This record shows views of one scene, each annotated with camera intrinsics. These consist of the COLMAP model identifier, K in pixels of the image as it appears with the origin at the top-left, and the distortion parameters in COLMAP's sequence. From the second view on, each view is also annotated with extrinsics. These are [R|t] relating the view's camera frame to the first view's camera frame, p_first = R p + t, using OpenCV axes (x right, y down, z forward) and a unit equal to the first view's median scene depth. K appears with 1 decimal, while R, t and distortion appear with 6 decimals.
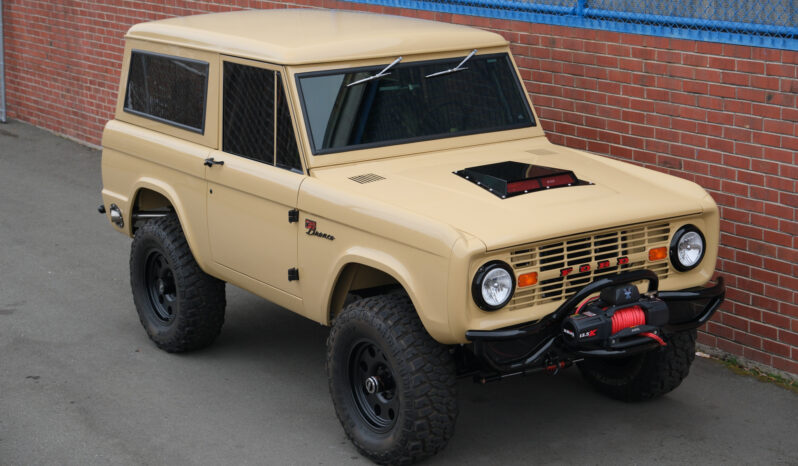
lens RADIAL K [[1629.5, 0, 399.4], [0, 1629.5, 232.3], [0, 0, 1]] dist [0.080674, 0.000000]
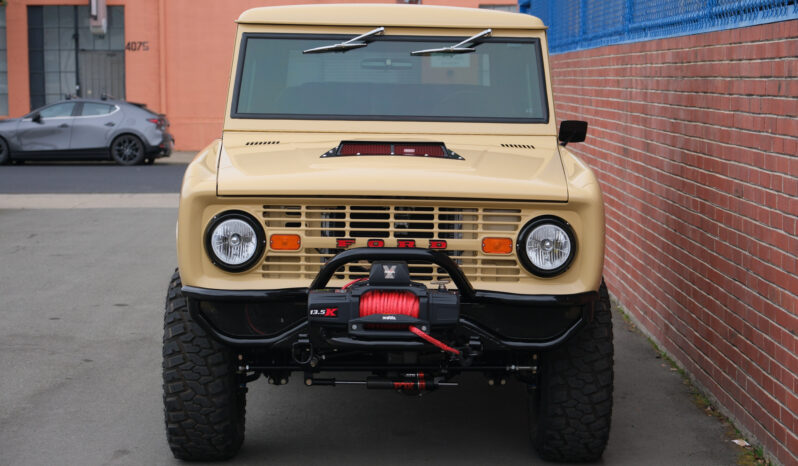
lens RADIAL K [[1665.5, 0, 398.6], [0, 1665.5, 233.7], [0, 0, 1]] dist [0.033069, 0.000000]
pose [[0.835999, 0.084048, -0.542256, 0.566756], [-0.152604, 0.984828, -0.082624, 0.083139], [0.527084, 0.151824, 0.836141, 0.313892]]
